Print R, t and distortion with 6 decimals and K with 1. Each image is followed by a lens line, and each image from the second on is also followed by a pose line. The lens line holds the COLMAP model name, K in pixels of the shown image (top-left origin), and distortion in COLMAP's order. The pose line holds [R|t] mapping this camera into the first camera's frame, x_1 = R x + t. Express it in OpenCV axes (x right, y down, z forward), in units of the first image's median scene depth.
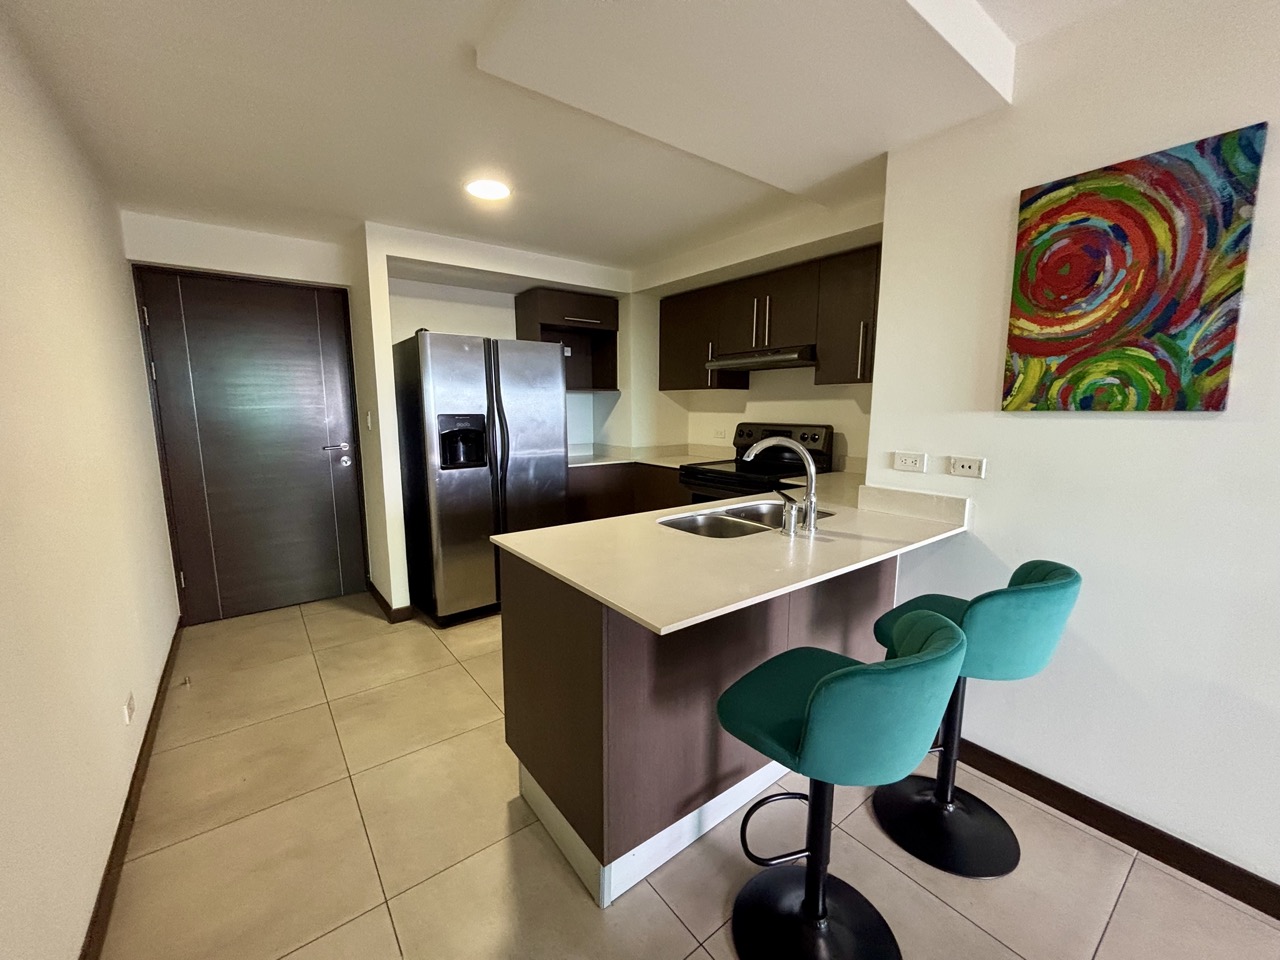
lens RADIAL K [[513.5, 0, 638.1], [0, 513.5, 479.5], [0, 0, 1]] dist [0.000647, 0.000142]
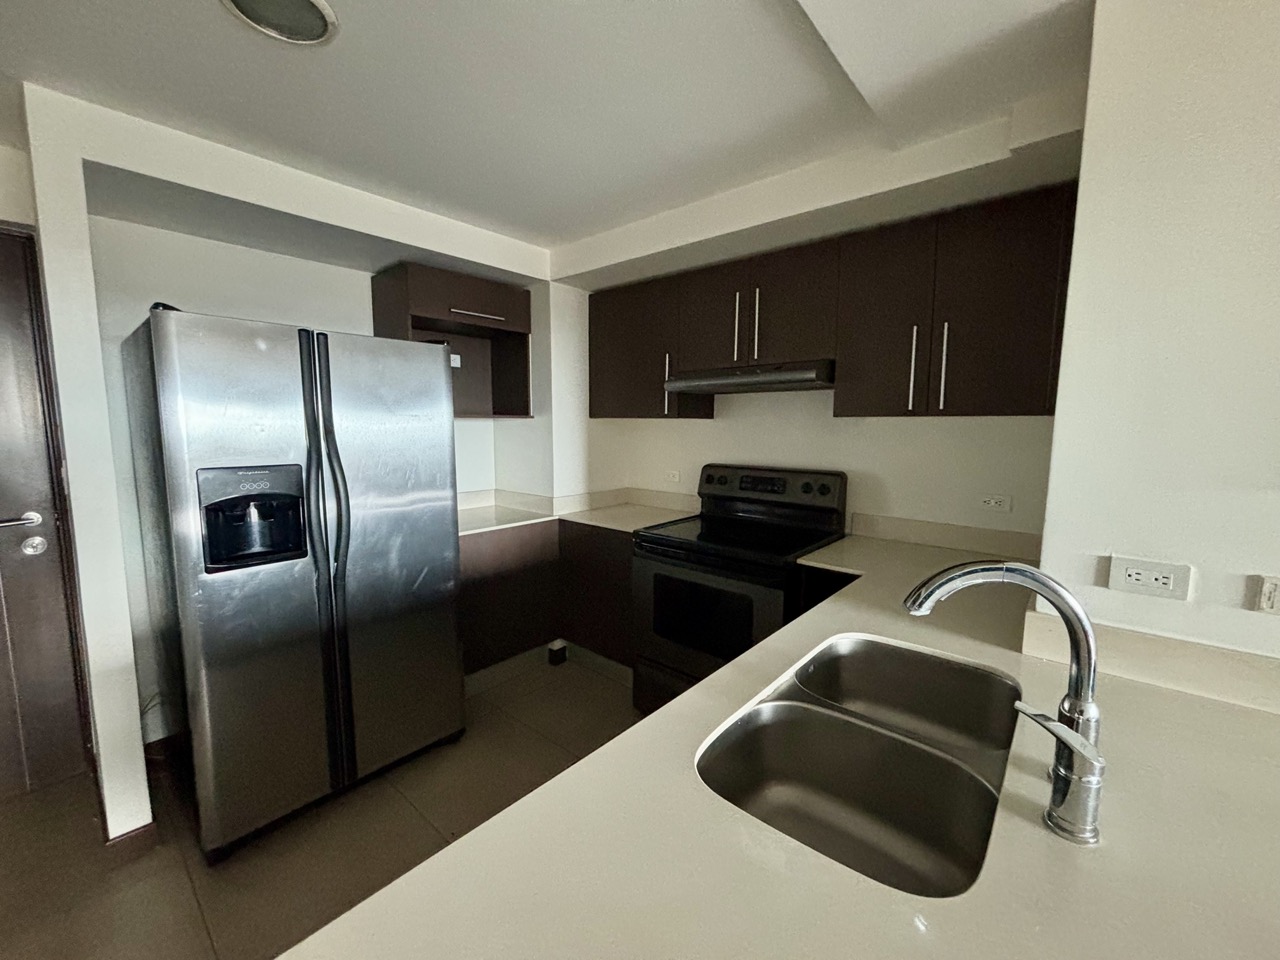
lens RADIAL K [[514.0, 0, 643.9], [0, 514.0, 477.2], [0, 0, 1]] dist [-0.012313, -0.000006]
pose [[0.976306, -0.016117, 0.215796, -0.081582], [0.024785, 0.998988, -0.037521, -0.120673], [-0.214973, 0.041981, 0.975717, 0.553559]]
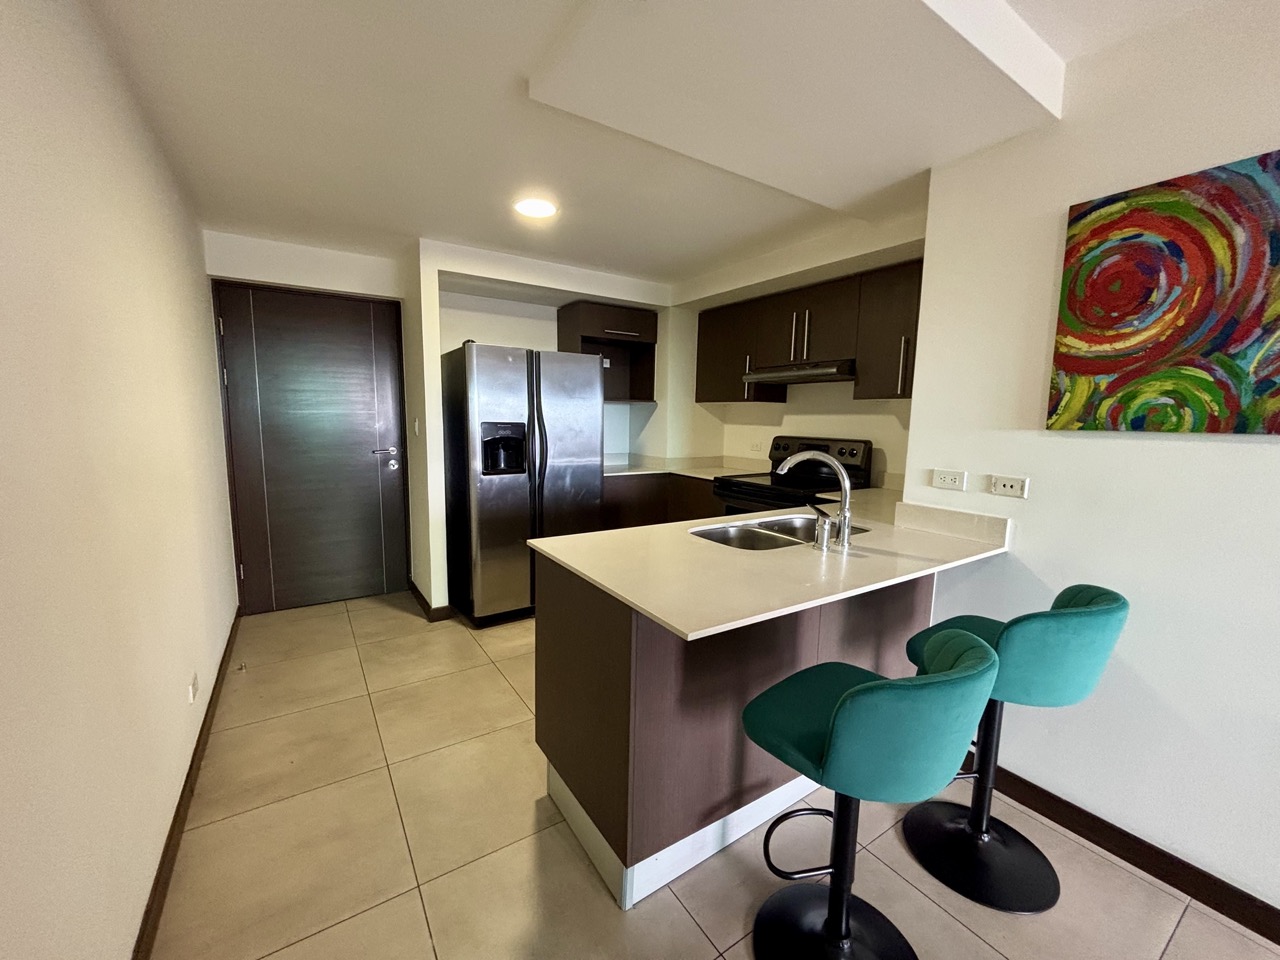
lens RADIAL K [[513.5, 0, 638.1], [0, 513.5, 479.5], [0, 0, 1]] dist [0.000647, 0.000142]
pose [[0.997266, 0.026776, -0.068870, 0.003344], [-0.028181, 0.999412, -0.019517, 0.001428], [0.068307, 0.021404, 0.997435, -0.019040]]
